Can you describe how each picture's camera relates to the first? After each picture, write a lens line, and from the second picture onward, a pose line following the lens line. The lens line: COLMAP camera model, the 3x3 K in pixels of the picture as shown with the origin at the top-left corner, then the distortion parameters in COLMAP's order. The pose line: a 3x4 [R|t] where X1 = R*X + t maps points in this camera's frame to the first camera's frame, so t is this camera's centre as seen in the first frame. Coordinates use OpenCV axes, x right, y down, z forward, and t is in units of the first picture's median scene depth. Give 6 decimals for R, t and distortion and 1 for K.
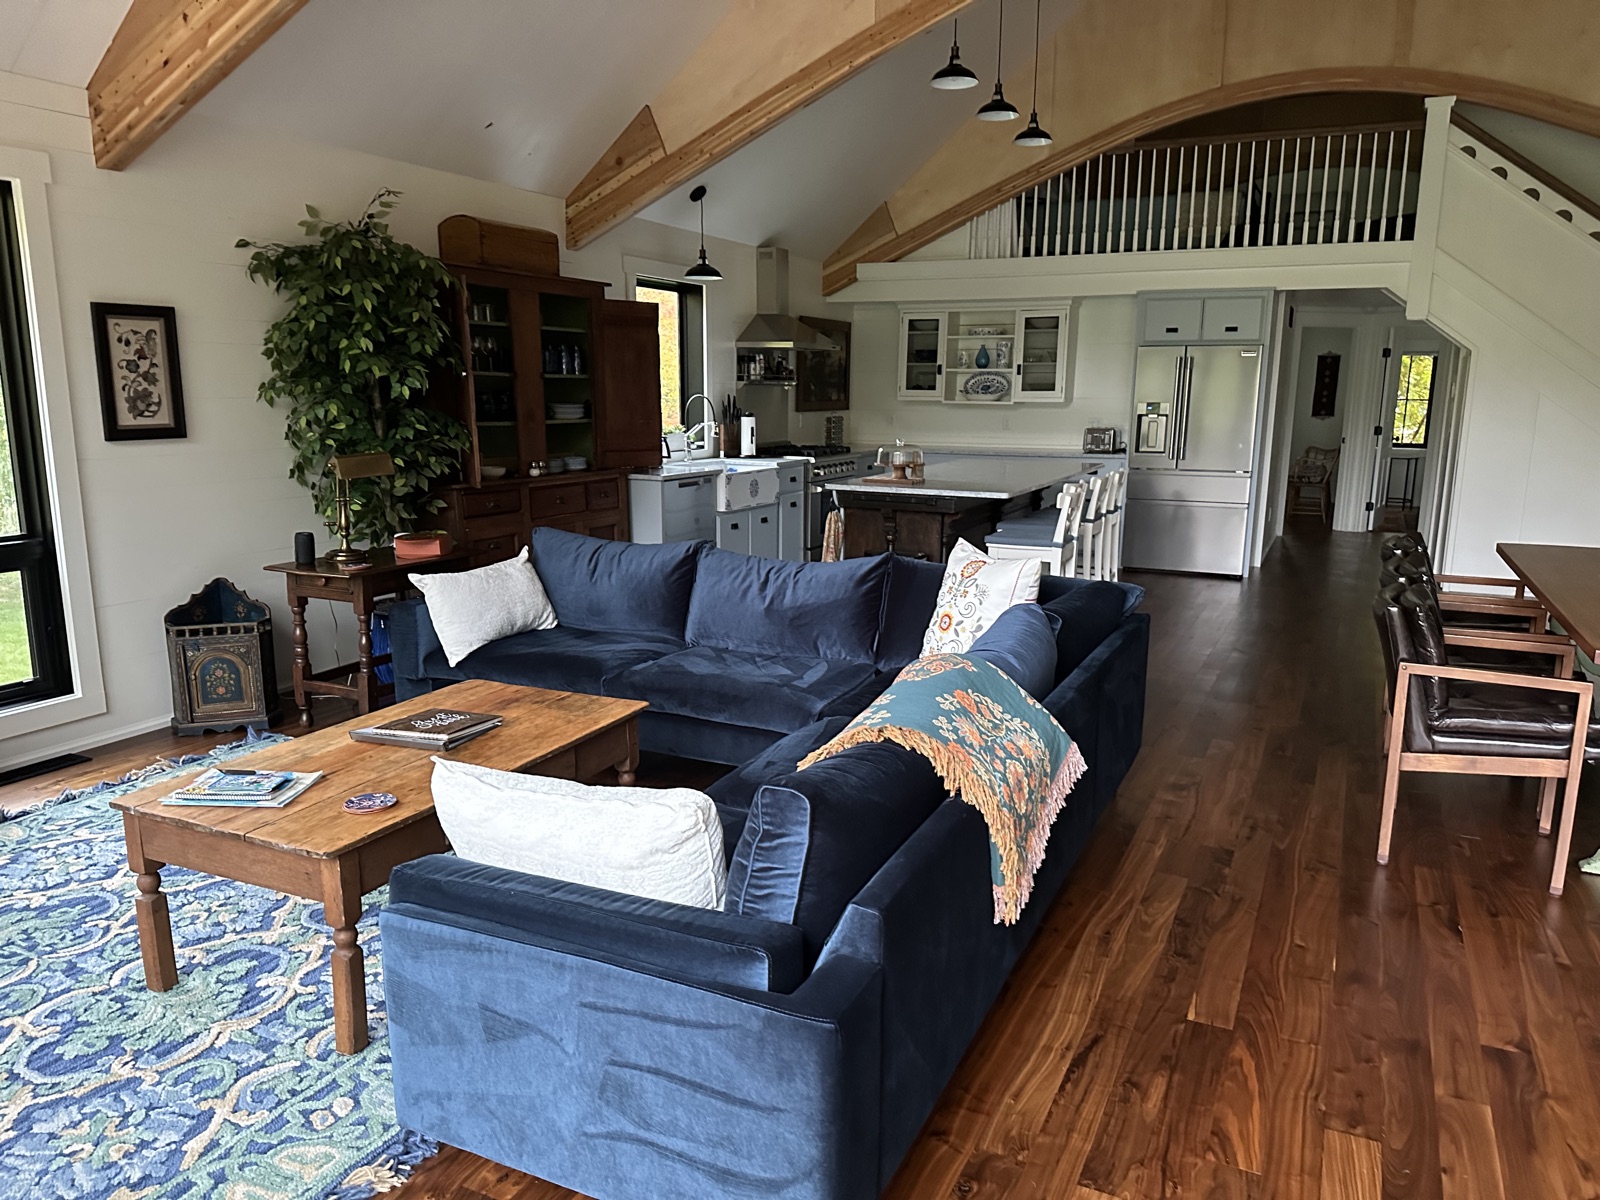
lens RADIAL K [[1117.9, 0, 809.7], [0, 1117.9, 606.2], [0, 0, 1]] dist [0.110918, -0.150985]
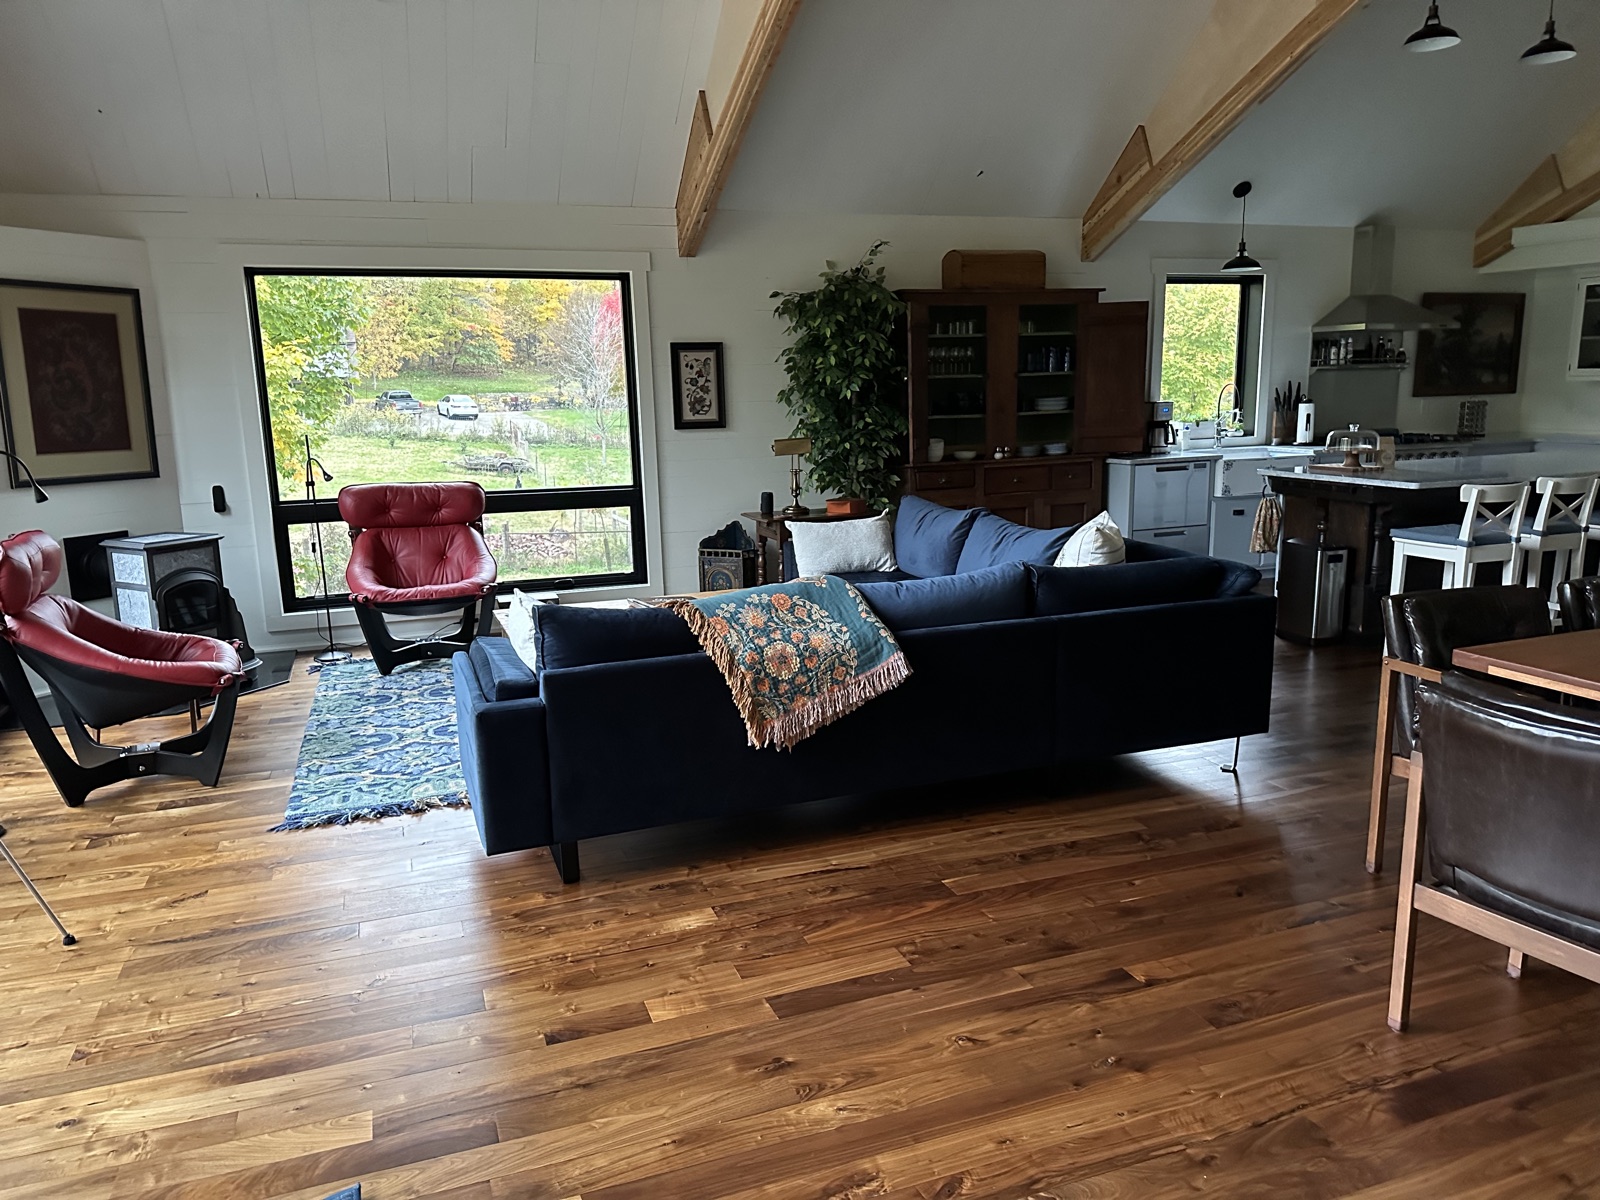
lens RADIAL K [[1117.9, 0, 809.7], [0, 1117.9, 606.2], [0, 0, 1]] dist [0.110918, -0.150985]
pose [[0.720089, 0.108326, -0.685374, 0.492975], [-0.104676, 0.993394, 0.047031, 0.007004], [0.685941, 0.037875, 0.726671, -0.010379]]
